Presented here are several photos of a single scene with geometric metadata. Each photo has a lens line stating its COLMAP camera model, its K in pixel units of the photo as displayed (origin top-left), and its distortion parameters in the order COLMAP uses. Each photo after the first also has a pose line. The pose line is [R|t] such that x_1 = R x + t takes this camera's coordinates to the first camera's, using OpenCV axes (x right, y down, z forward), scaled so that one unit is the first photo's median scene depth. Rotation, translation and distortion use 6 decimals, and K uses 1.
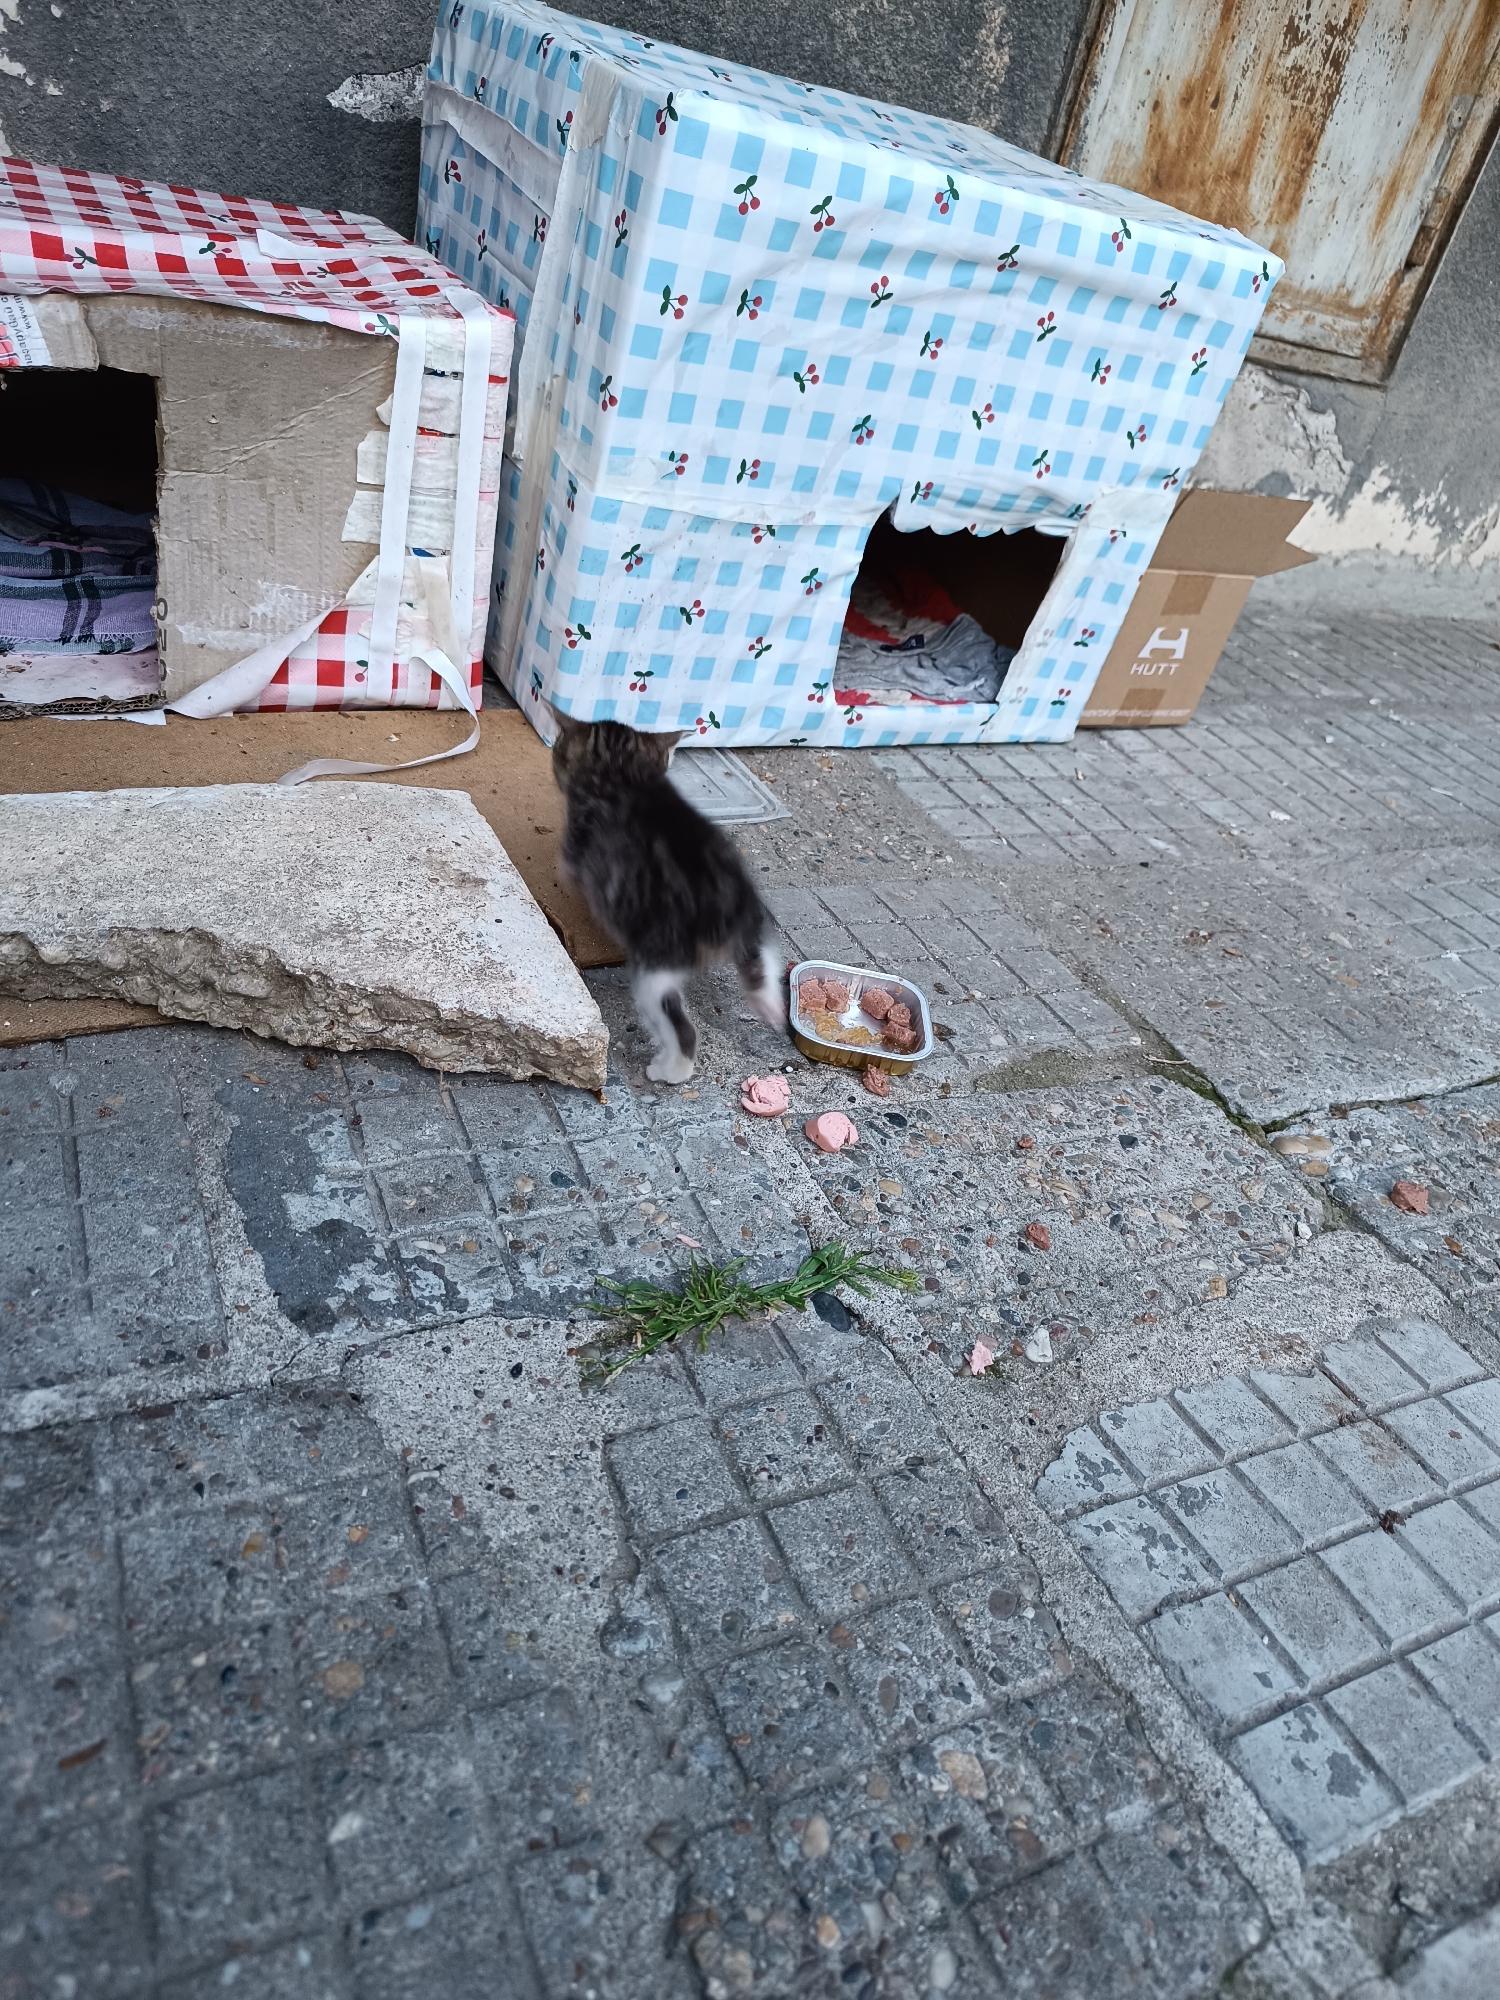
lens RADIAL K [[1496.4, 0, 750.0], [0, 1496.4, 1000.0], [0, 0, 1]] dist [0.082831, -0.005285]
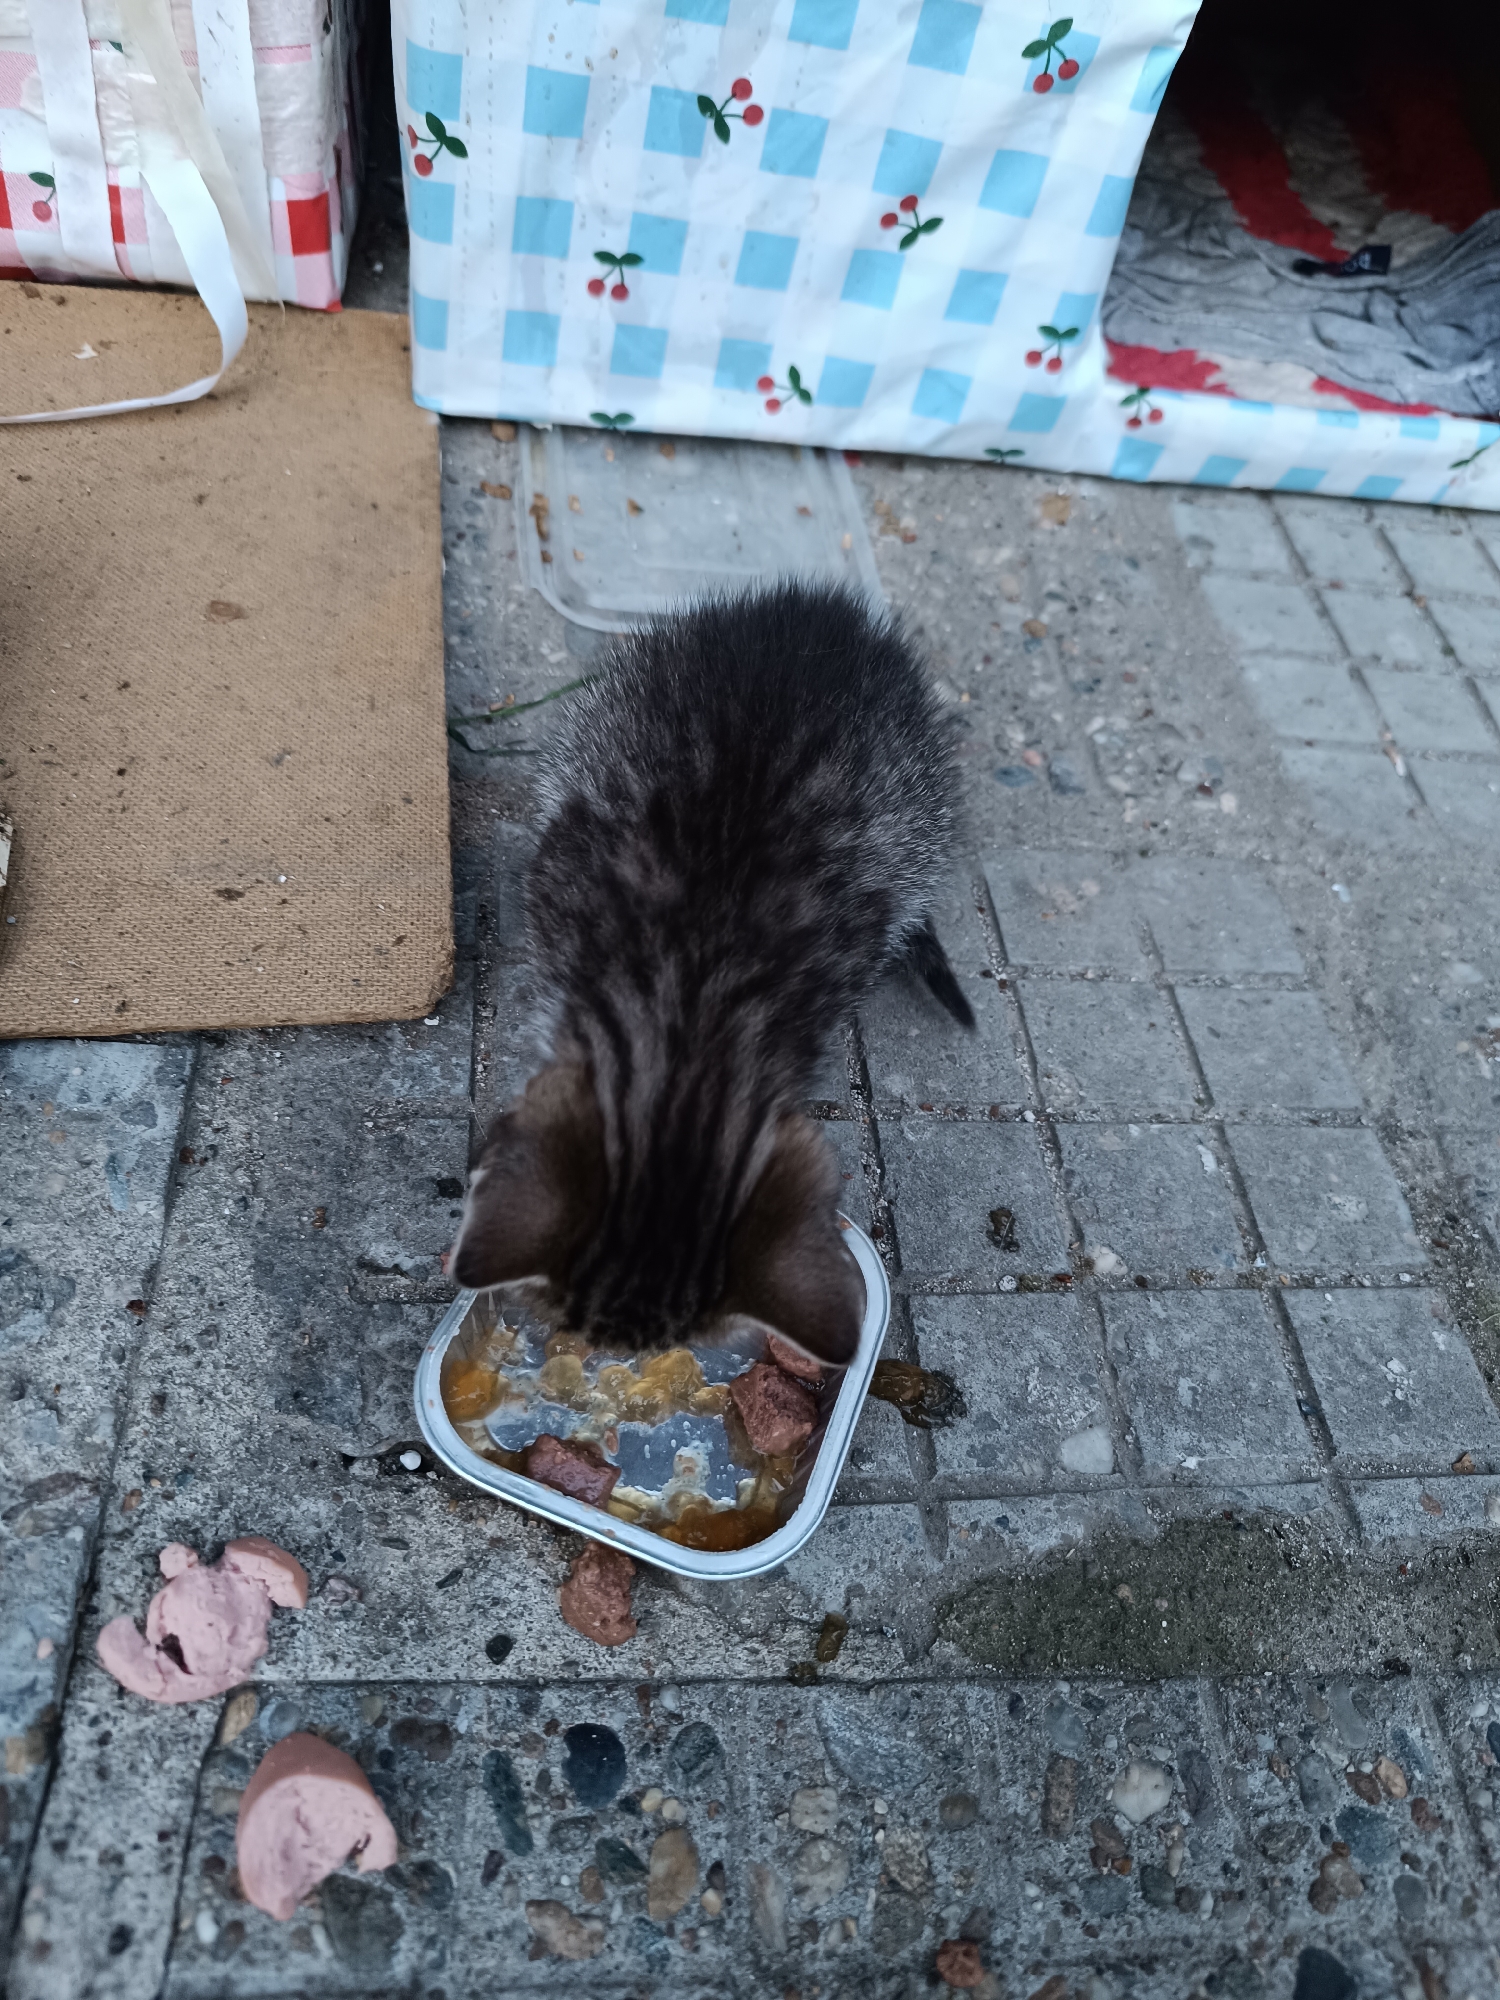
lens RADIAL K [[1419.7, 0, 773.4], [0, 1419.7, 987.5], [0, 0, 1]] dist [-0.014775, -0.006344]
pose [[0.930170, 0.243904, -0.274400, 0.134058], [-0.167374, 0.946954, 0.274344, -0.131522], [0.326758, -0.209259, 0.921651, 0.569714]]
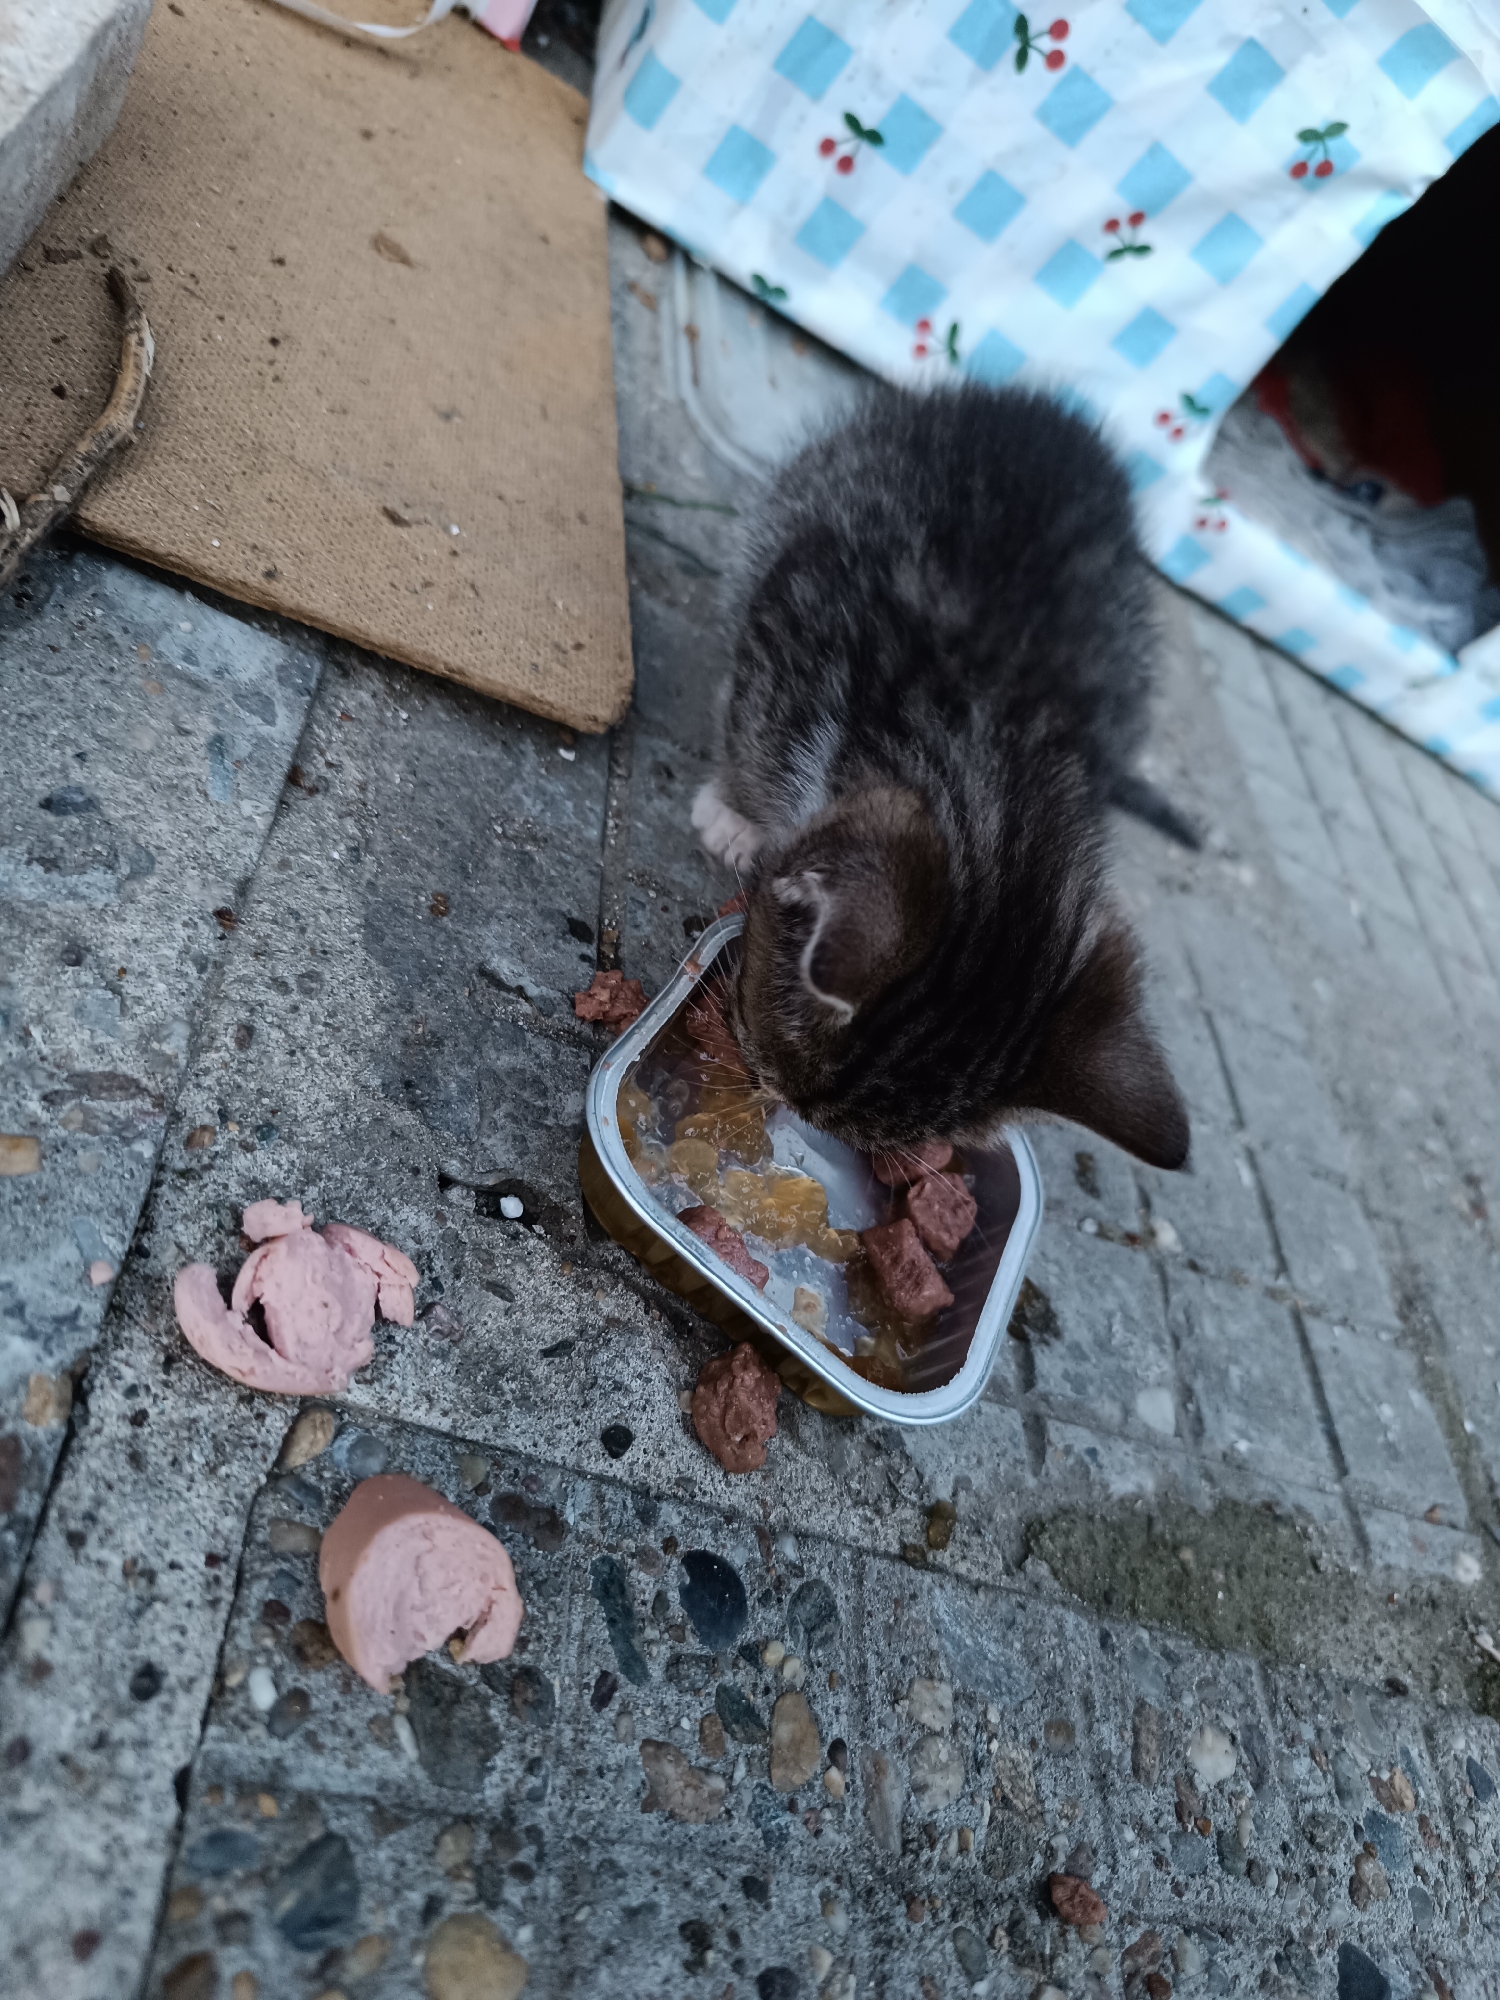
lens RADIAL K [[1440.1, 0, 761.4], [0, 1440.1, 1010.0], [0, 0, 1]] dist [-0.021892, -0.002101]
pose [[0.855653, 0.516708, -0.029499, 0.043545], [-0.511593, 0.853053, 0.102830, -0.031097], [0.078297, -0.072895, 0.994261, 0.562664]]
